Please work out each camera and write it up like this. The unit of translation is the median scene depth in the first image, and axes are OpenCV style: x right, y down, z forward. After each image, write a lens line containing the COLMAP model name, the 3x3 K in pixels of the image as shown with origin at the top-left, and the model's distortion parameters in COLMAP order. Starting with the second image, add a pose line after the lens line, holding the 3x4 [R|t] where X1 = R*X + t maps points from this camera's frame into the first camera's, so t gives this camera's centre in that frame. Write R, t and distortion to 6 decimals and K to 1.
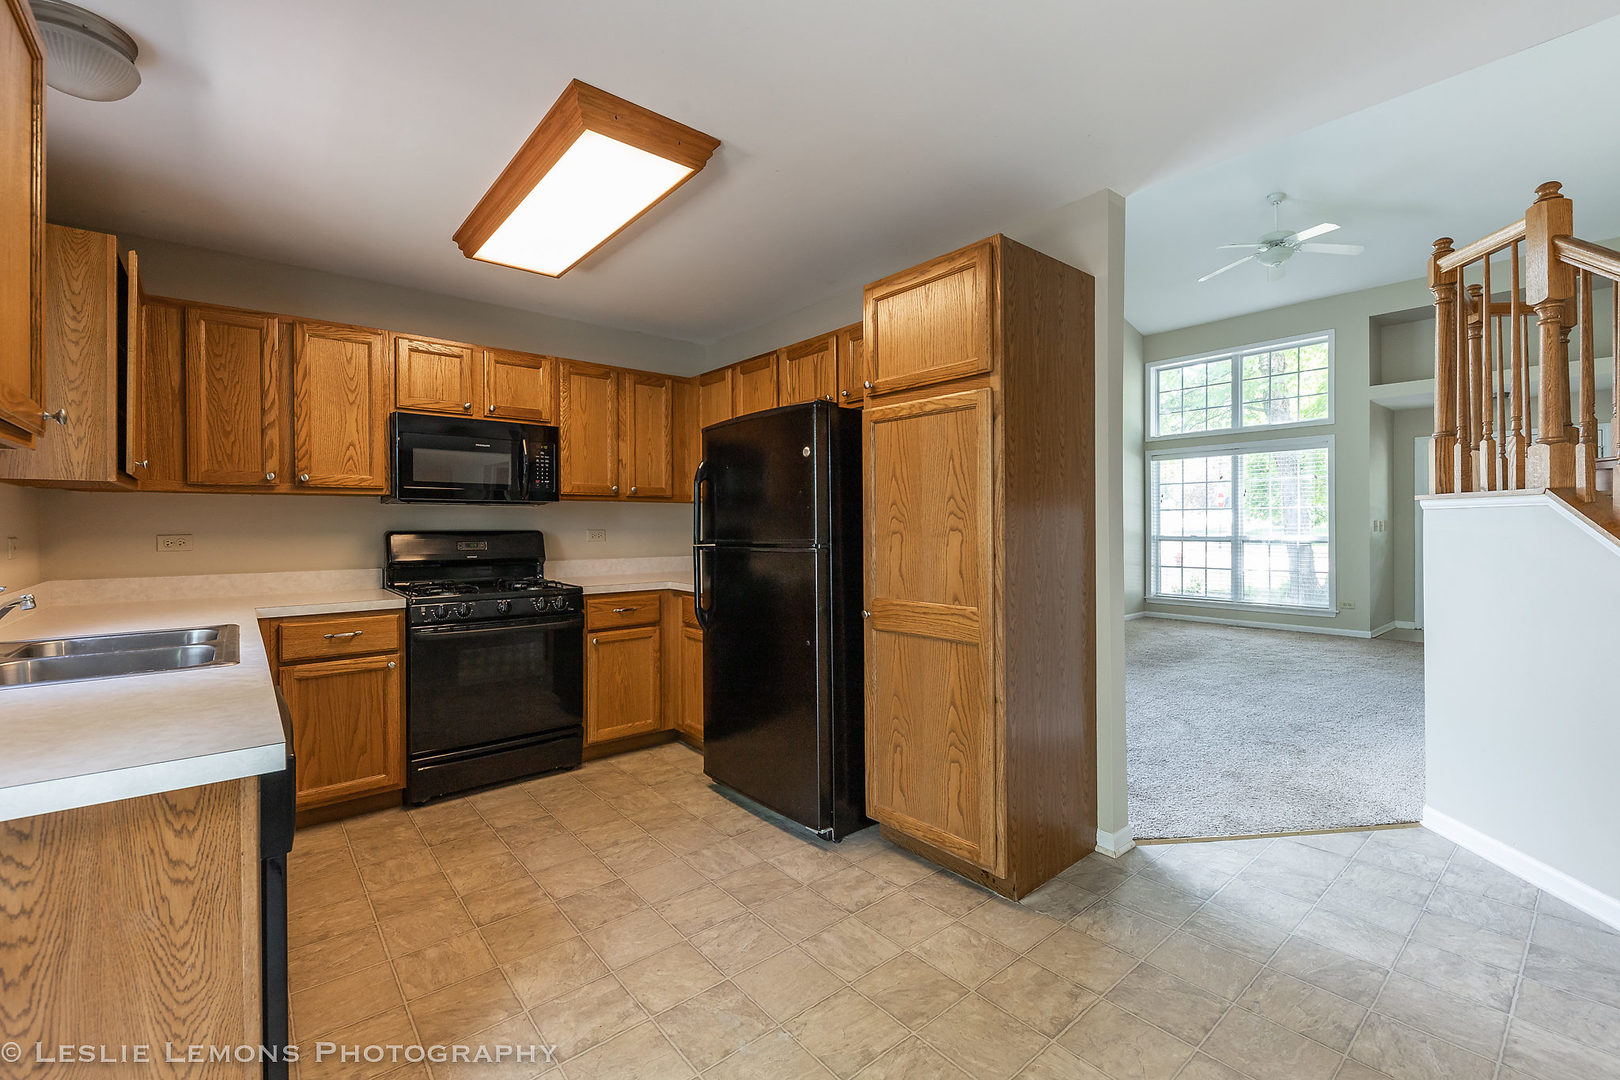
lens RADIAL K [[687.2, 0, 818.8], [0, 687.2, 527.6], [0, 0, 1]] dist [0.014790, -0.004574]
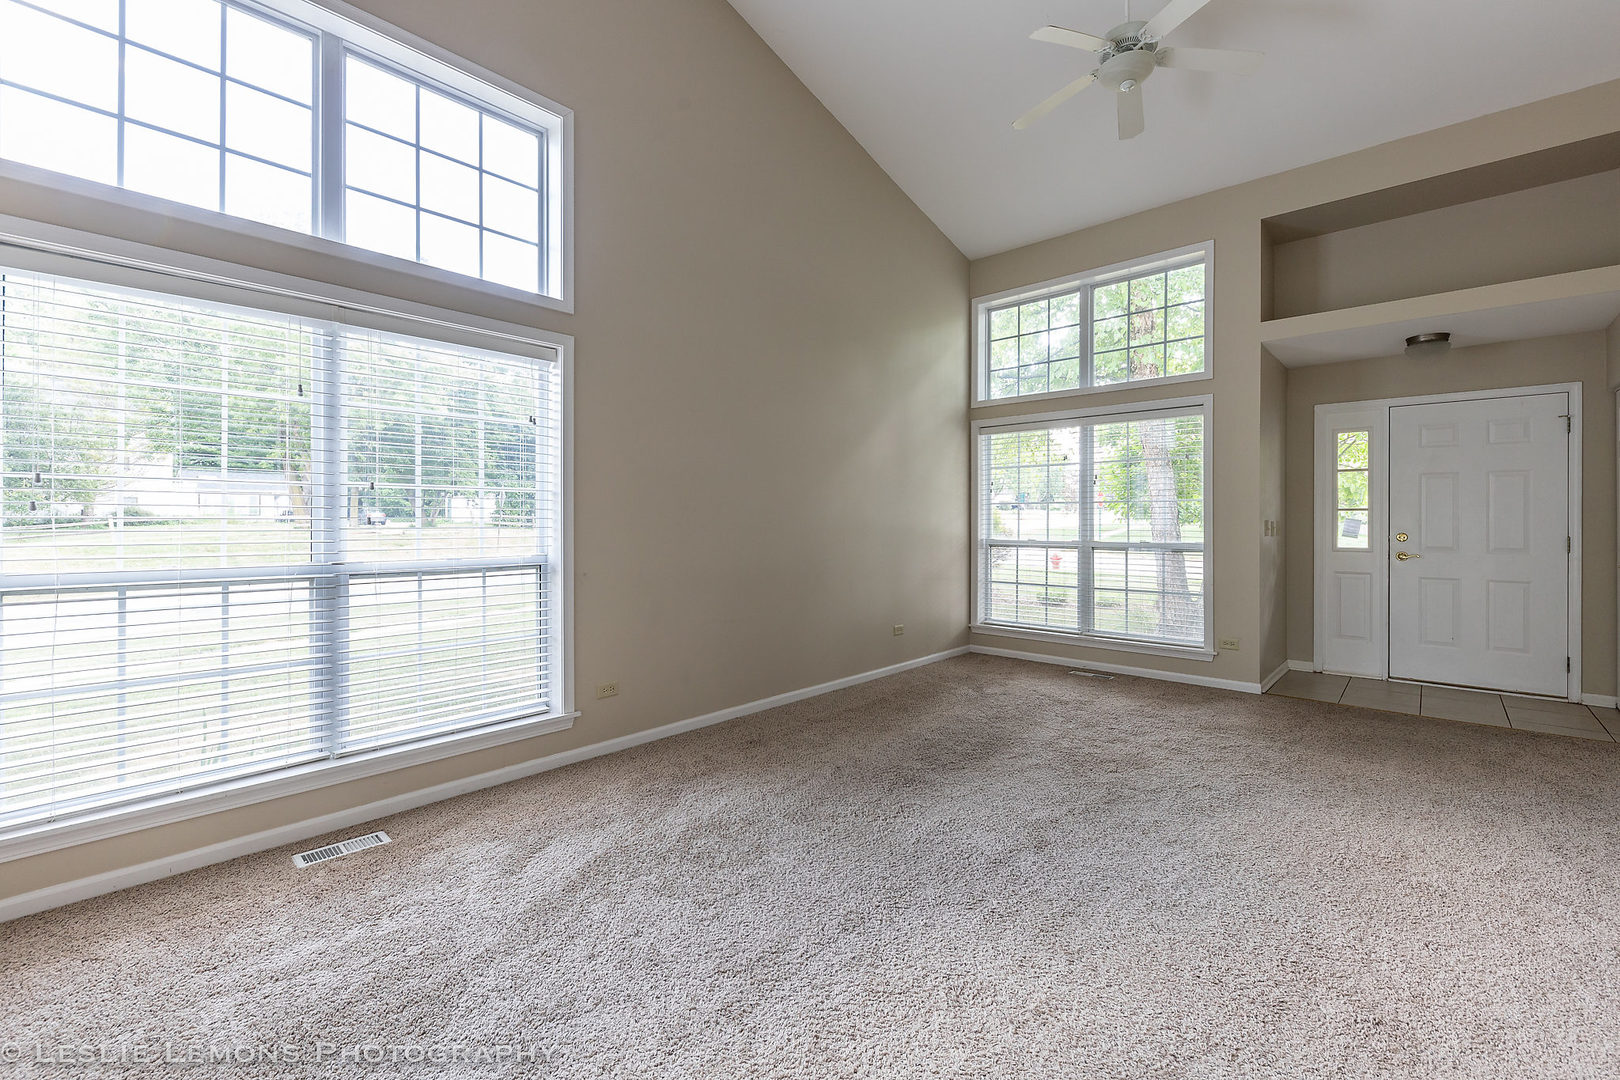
lens RADIAL K [[687.2, 0, 823.0], [0, 687.2, 521.6], [0, 0, 1]] dist [0.014790, -0.004574]
pose [[0.991054, 0.006999, 0.133280, 0.641880], [-0.006409, 0.999968, -0.004855, -0.005656], [-0.133310, 0.003957, 0.991067, 0.882521]]
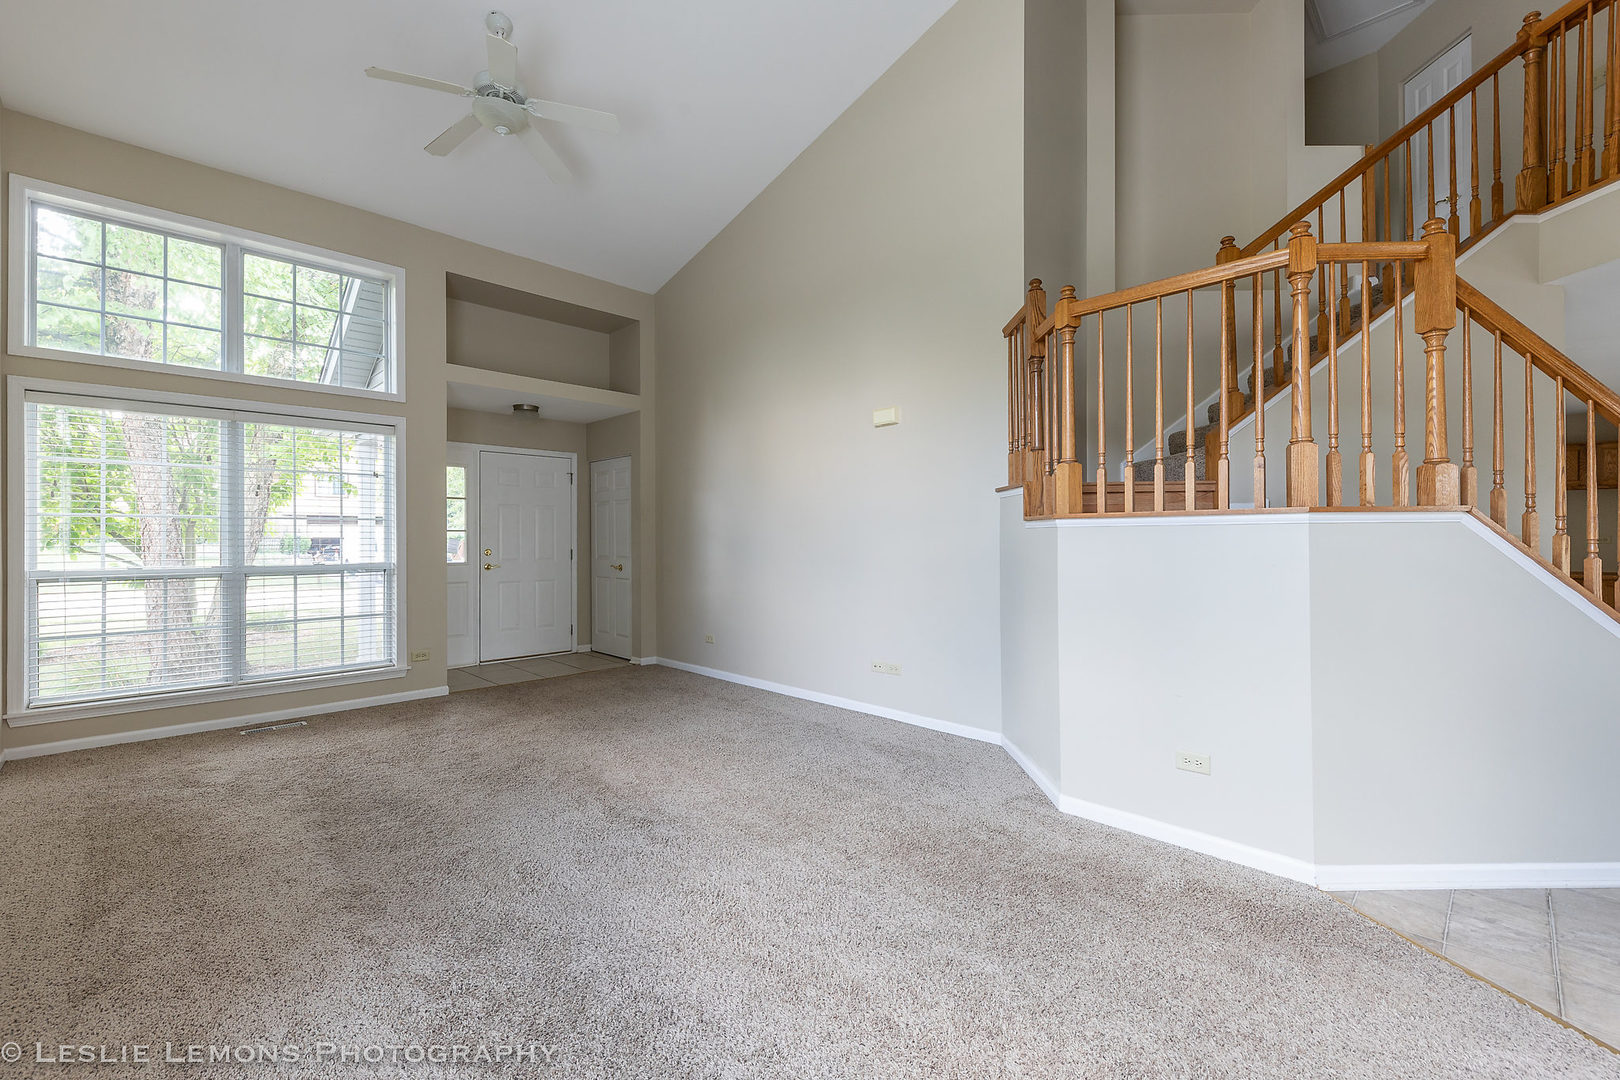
lens RADIAL K [[687.2, 0, 790.5], [0, 687.2, 532.8], [0, 0, 1]] dist [0.014790, -0.004574]
pose [[-0.061614, 0.014817, 0.997990, 0.038447], [0.008789, 0.999859, -0.014302, -0.006853], [-0.998061, 0.007890, -0.061736, 1.533028]]
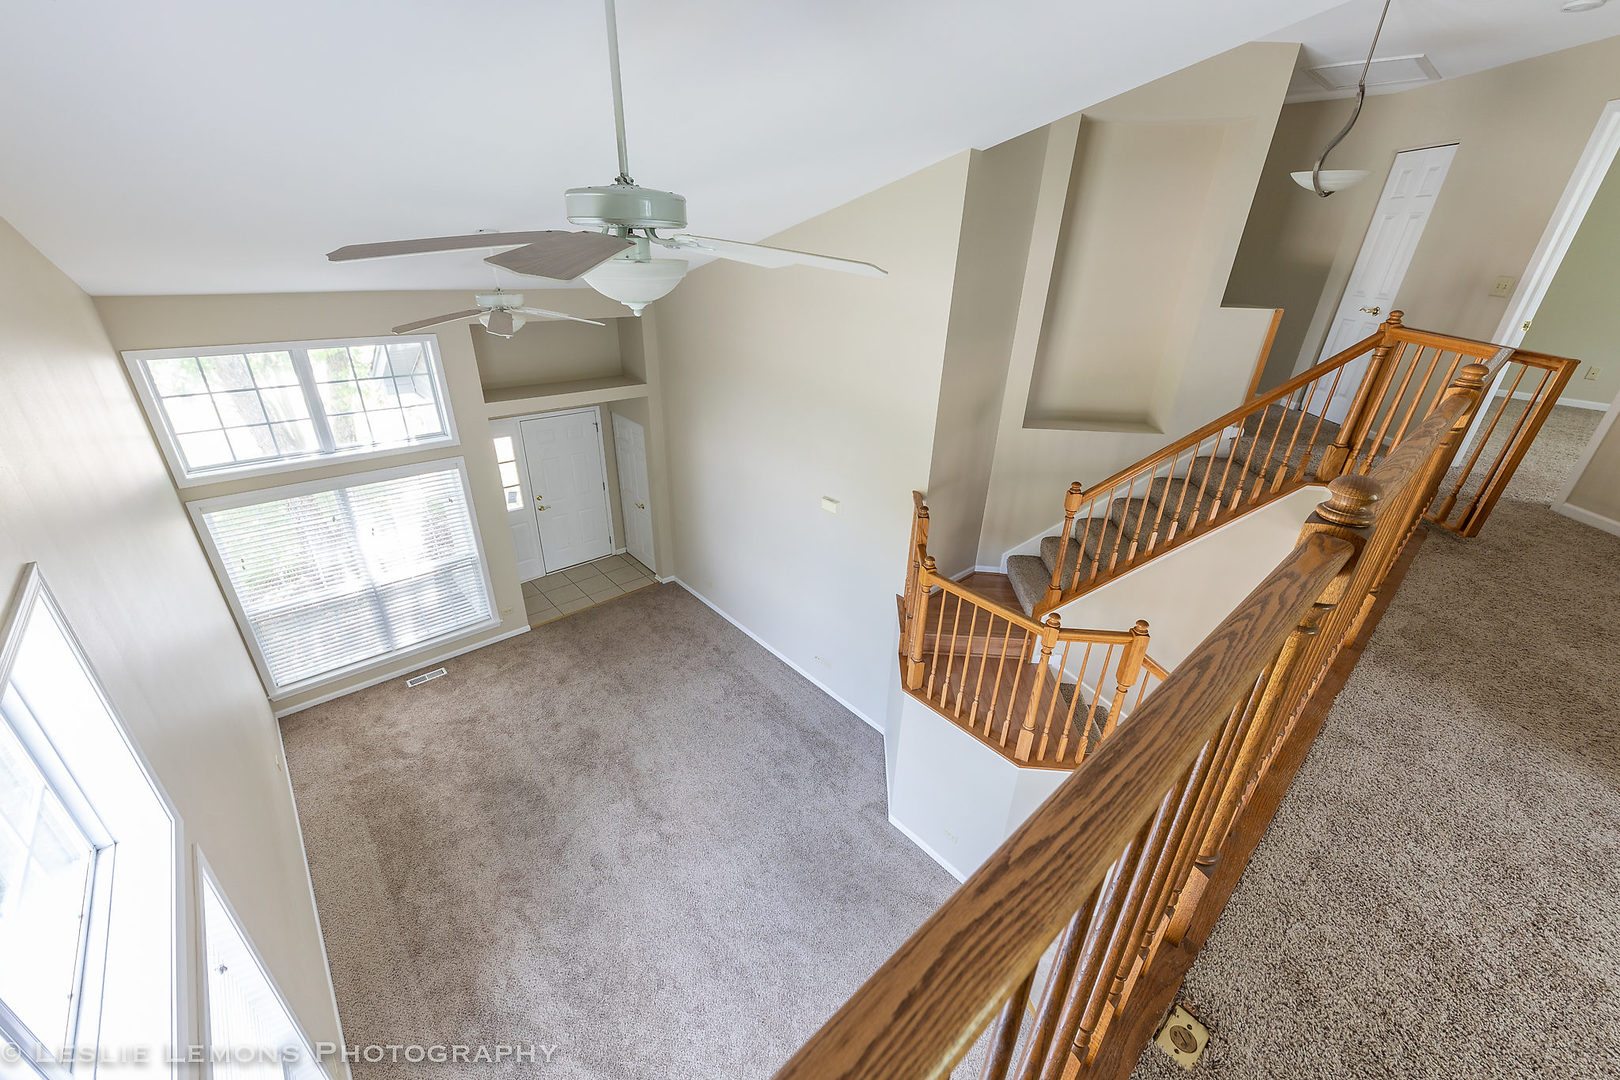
lens RADIAL K [[637.4, 0, 796.1], [0, 637.4, 541.9], [0, 0, 1]] dist [0.003539, 0.000171]
pose [[-0.015817, -0.440406, 0.897659, -0.134273], [-0.019298, 0.897739, 0.440105, -0.960490], [-0.999689, -0.010362, -0.022699, 1.372752]]
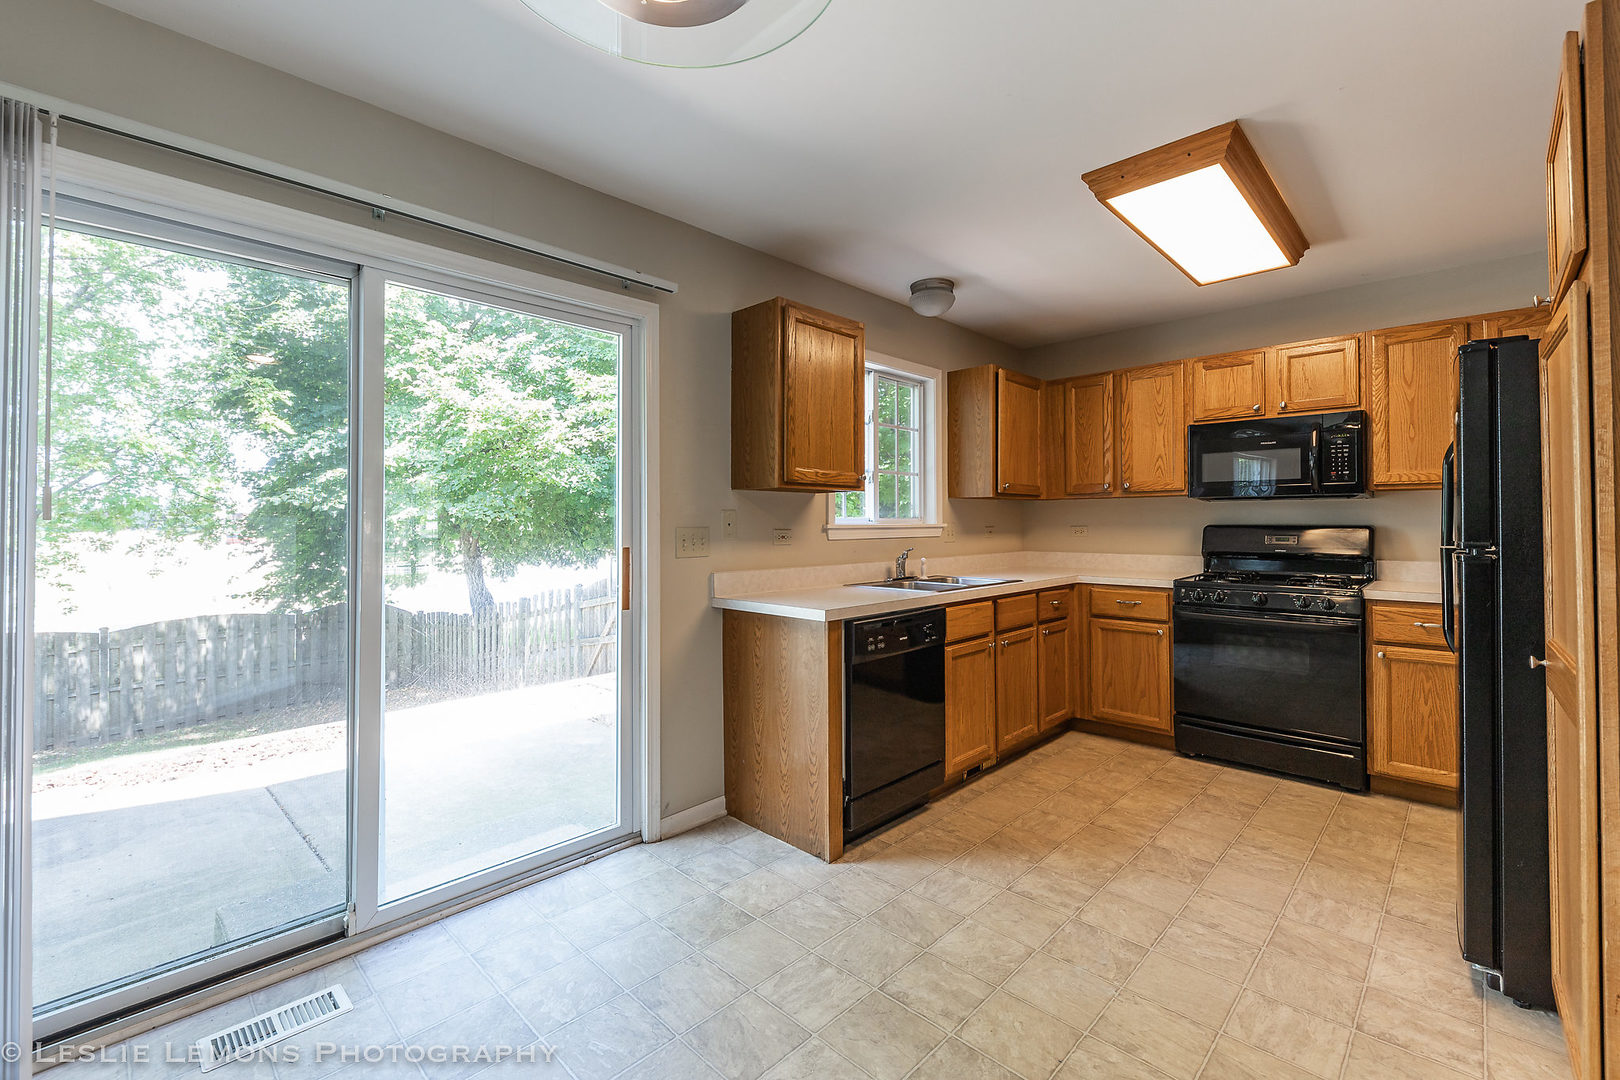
lens RADIAL K [[687.2, 0, 795.7], [0, 687.2, 512.9], [0, 0, 1]] dist [0.014790, -0.004574]
pose [[0.094062, -0.009192, -0.995524, 0.533373], [-0.001527, 0.999955, -0.009377, -0.003657], [0.995565, 0.002402, 0.094044, 0.215106]]
